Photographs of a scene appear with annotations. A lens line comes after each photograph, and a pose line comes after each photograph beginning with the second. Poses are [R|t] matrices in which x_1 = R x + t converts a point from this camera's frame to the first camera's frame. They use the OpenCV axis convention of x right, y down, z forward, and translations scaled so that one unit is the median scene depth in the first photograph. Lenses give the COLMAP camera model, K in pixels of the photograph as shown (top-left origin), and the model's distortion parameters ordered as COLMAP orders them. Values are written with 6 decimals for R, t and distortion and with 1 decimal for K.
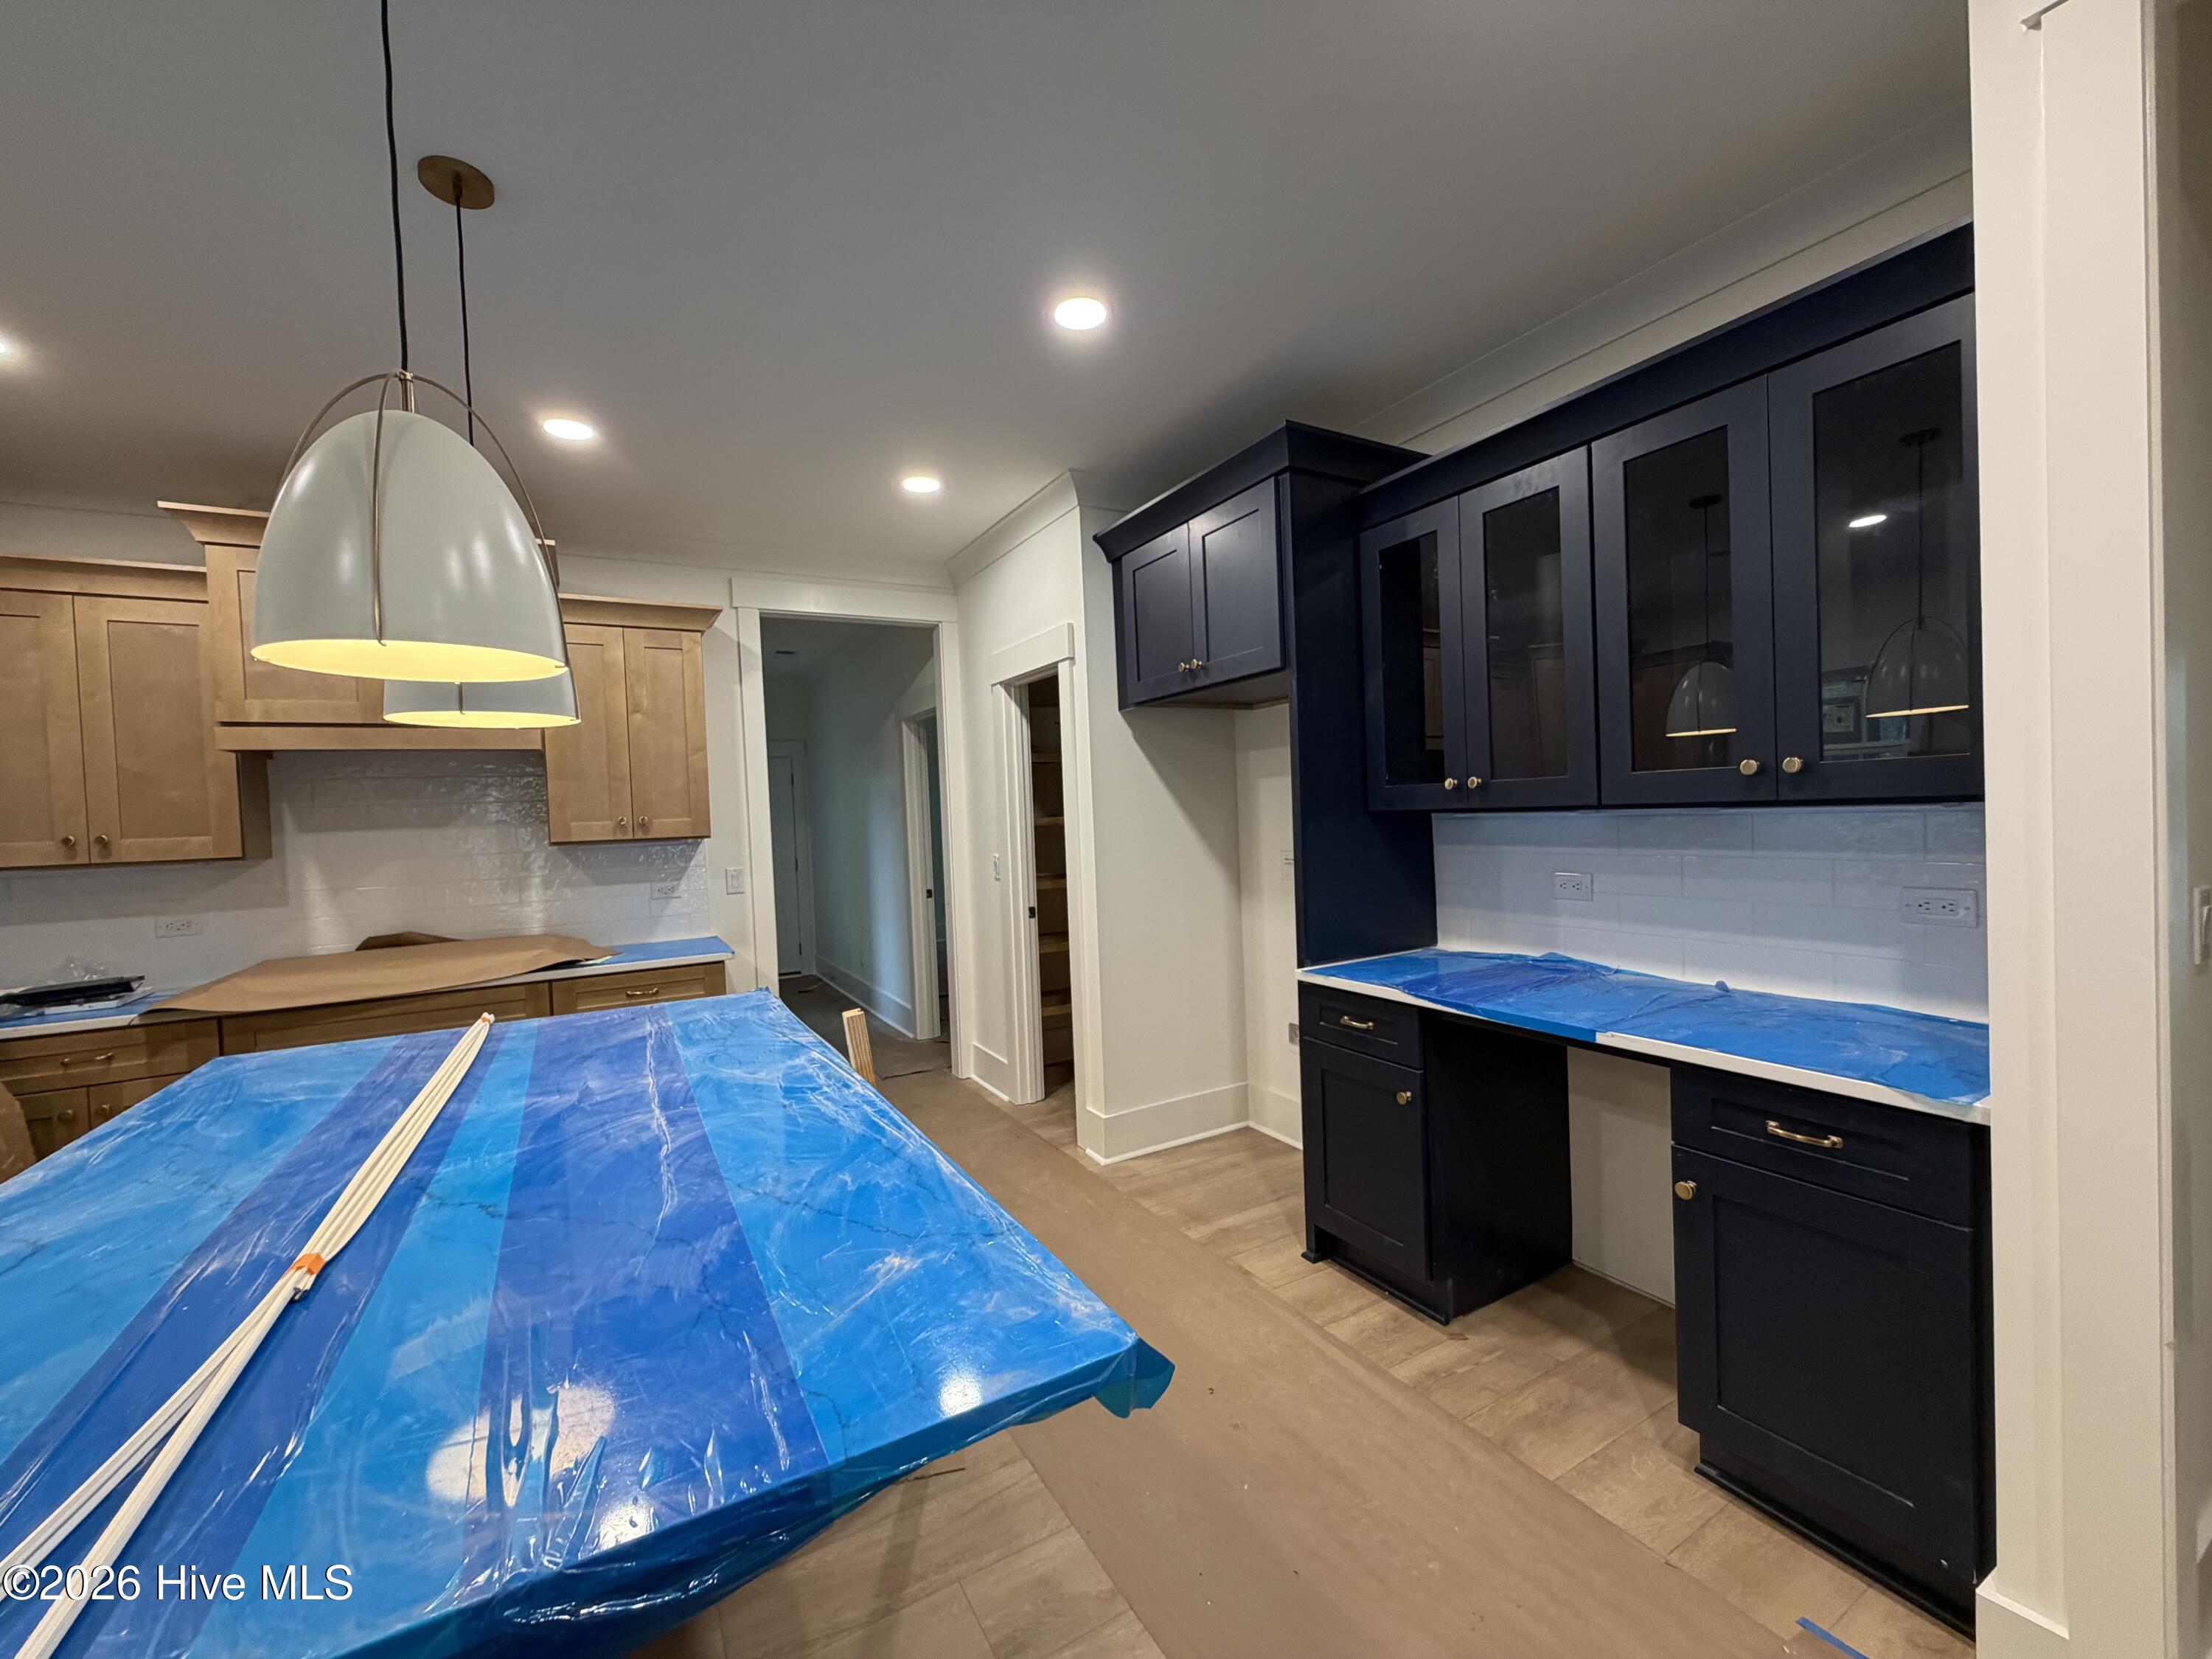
lens RADIAL K [[878.6, 0, 1098.0], [0, 878.6, 829.7], [0, 0, 1]] dist [-0.000145, -0.000252]
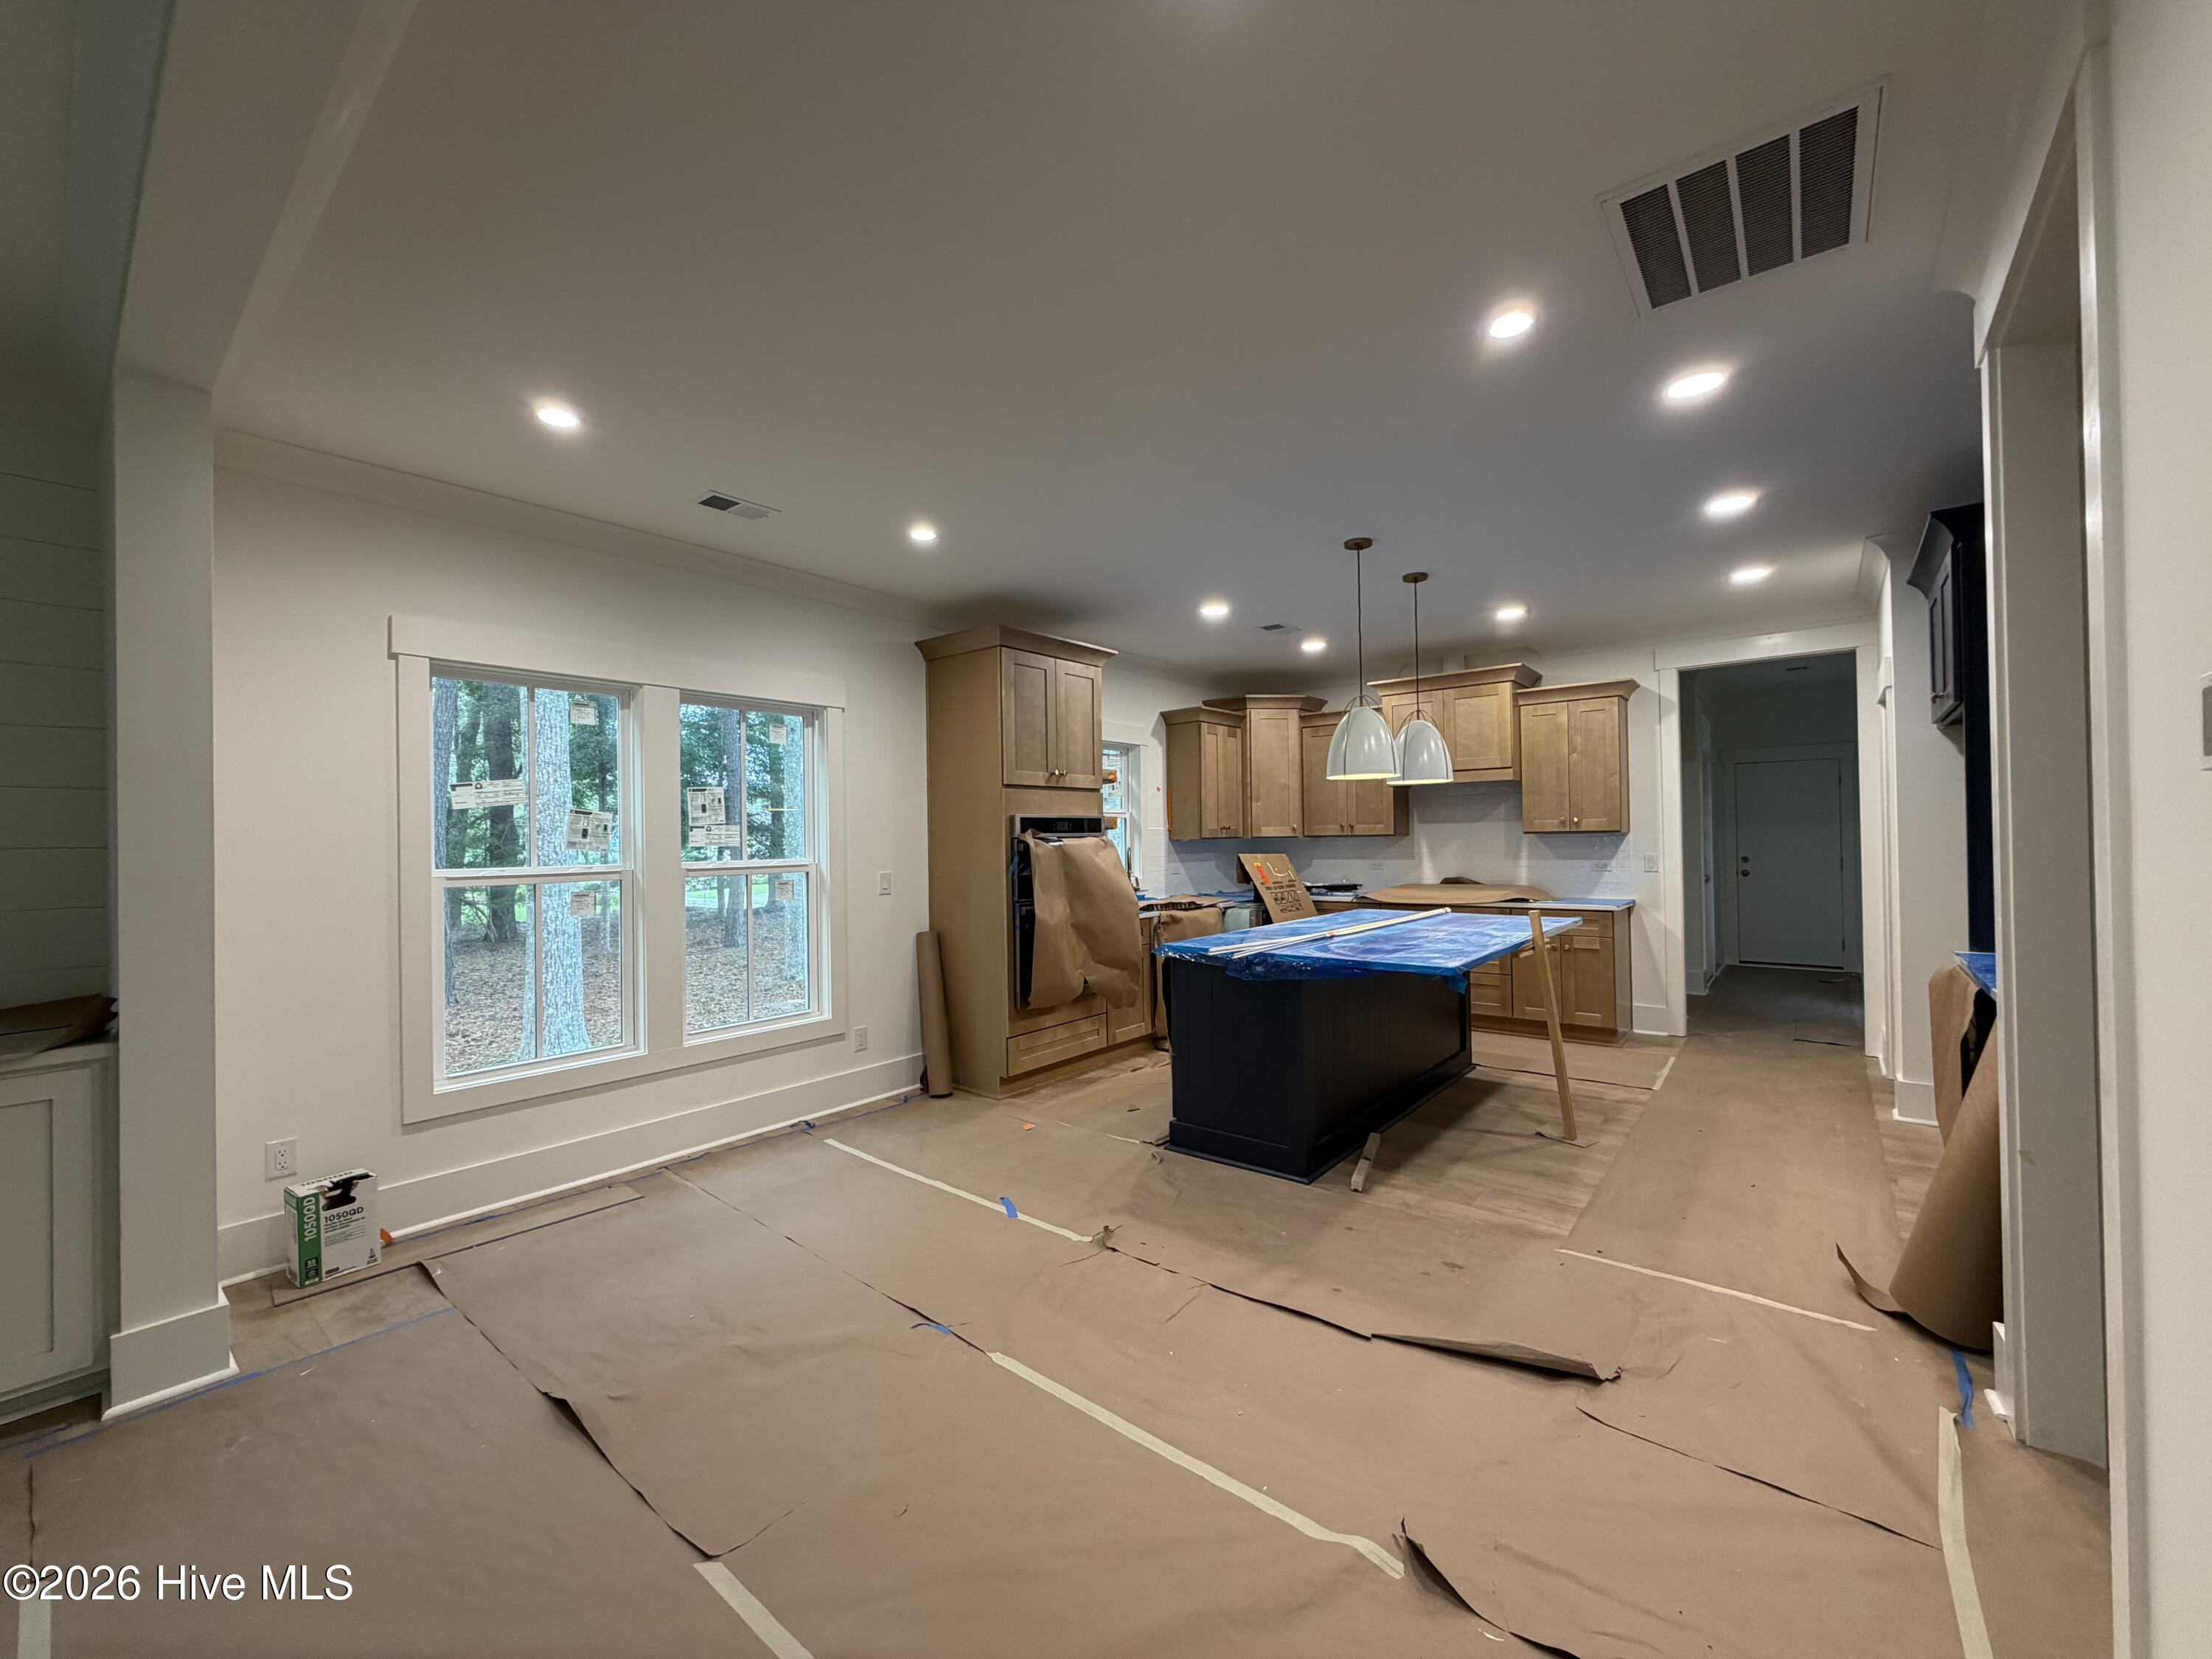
lens RADIAL K [[878.6, 0, 1098.0], [0, 878.6, 829.7], [0, 0, 1]] dist [-0.000145, -0.000252]
pose [[0.350019, 0.022491, -0.936472, 0.688924], [-0.017776, 0.999691, 0.017366, -0.004953], [0.936574, 0.010568, 0.350311, -0.385732]]
